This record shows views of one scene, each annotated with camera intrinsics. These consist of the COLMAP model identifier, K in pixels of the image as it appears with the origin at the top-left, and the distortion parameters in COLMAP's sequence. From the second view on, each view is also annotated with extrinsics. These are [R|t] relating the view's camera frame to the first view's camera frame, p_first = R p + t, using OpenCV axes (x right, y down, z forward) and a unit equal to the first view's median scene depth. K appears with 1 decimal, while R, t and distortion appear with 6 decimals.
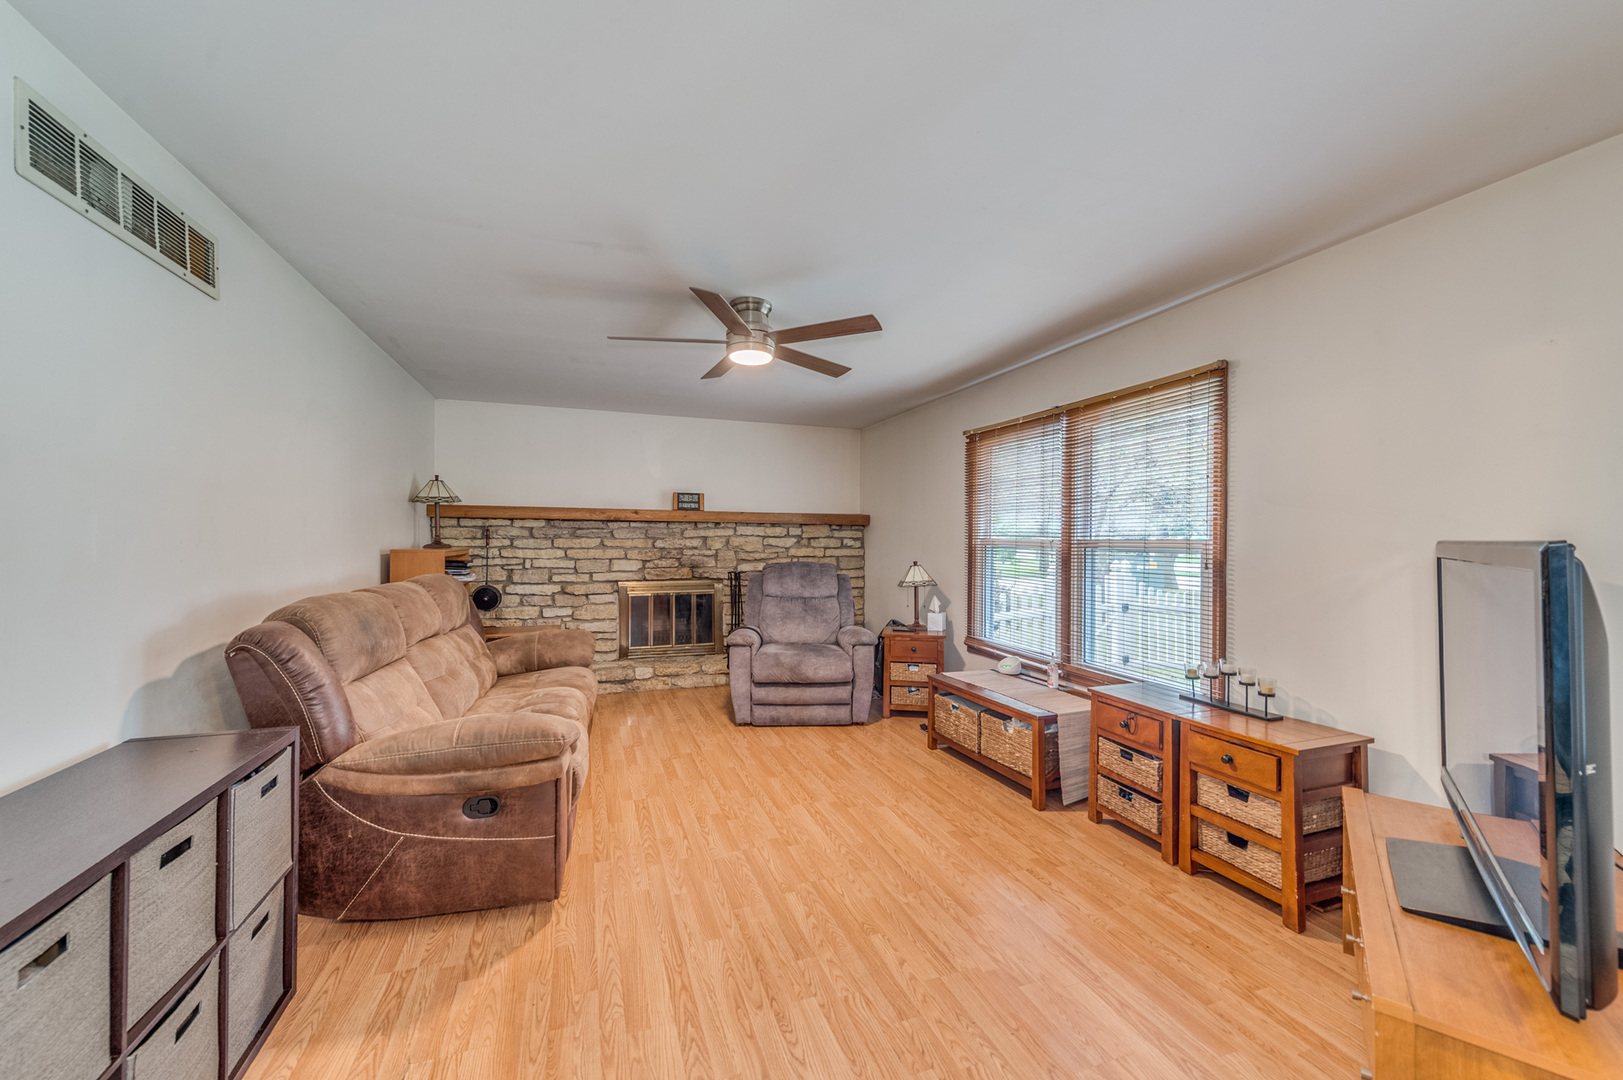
lens RADIAL K [[640.3, 0, 823.1], [0, 640.3, 546.9], [0, 0, 1]] dist [0.007256, -0.000373]
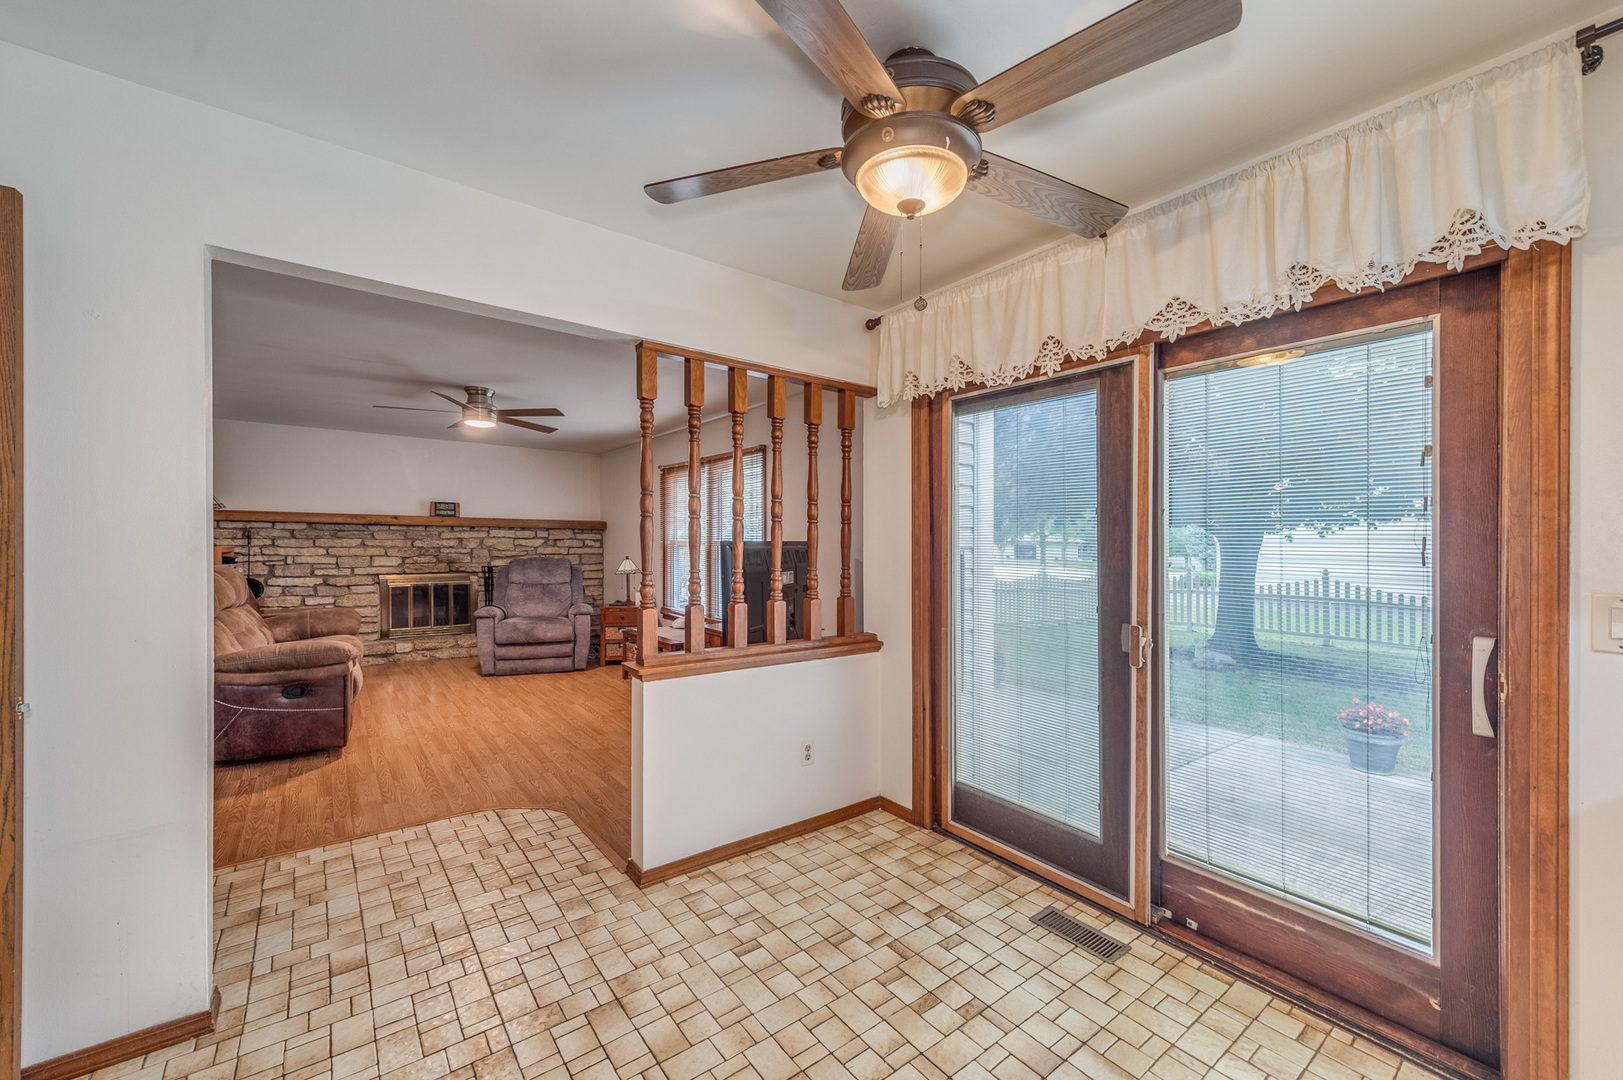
lens RADIAL K [[640.3, 0, 829.6], [0, 640.3, 556.9], [0, 0, 1]] dist [0.007256, -0.000373]
pose [[0.952235, -0.004574, 0.305331, 0.130038], [0.000896, 0.999925, 0.012184, 0.006878], [-0.305364, -0.011329, 0.952168, -0.448775]]
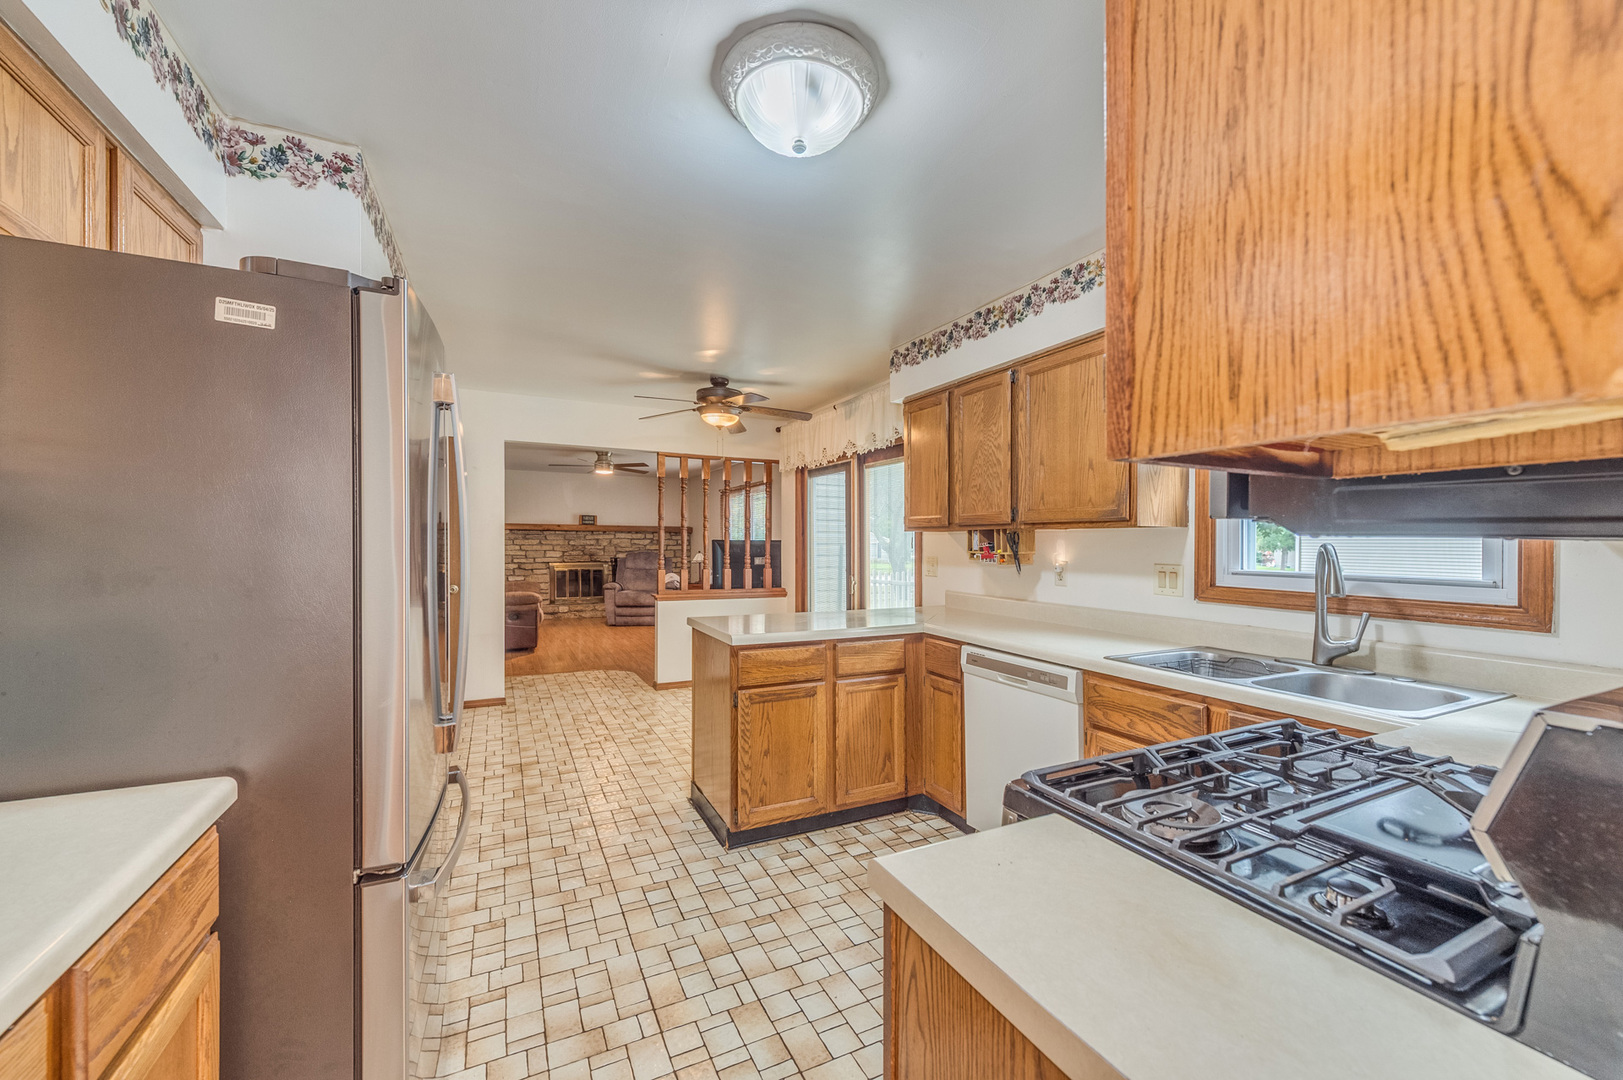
lens RADIAL K [[641.8, 0, 817.8], [0, 641.8, 546.7], [0, 0, 1]] dist [0.011425, -0.001570]
pose [[0.994852, 0.001605, 0.101324, 0.296716], [-0.001112, 0.999987, -0.004924, 0.017371], [-0.101330, 0.004786, 0.994841, -1.042091]]
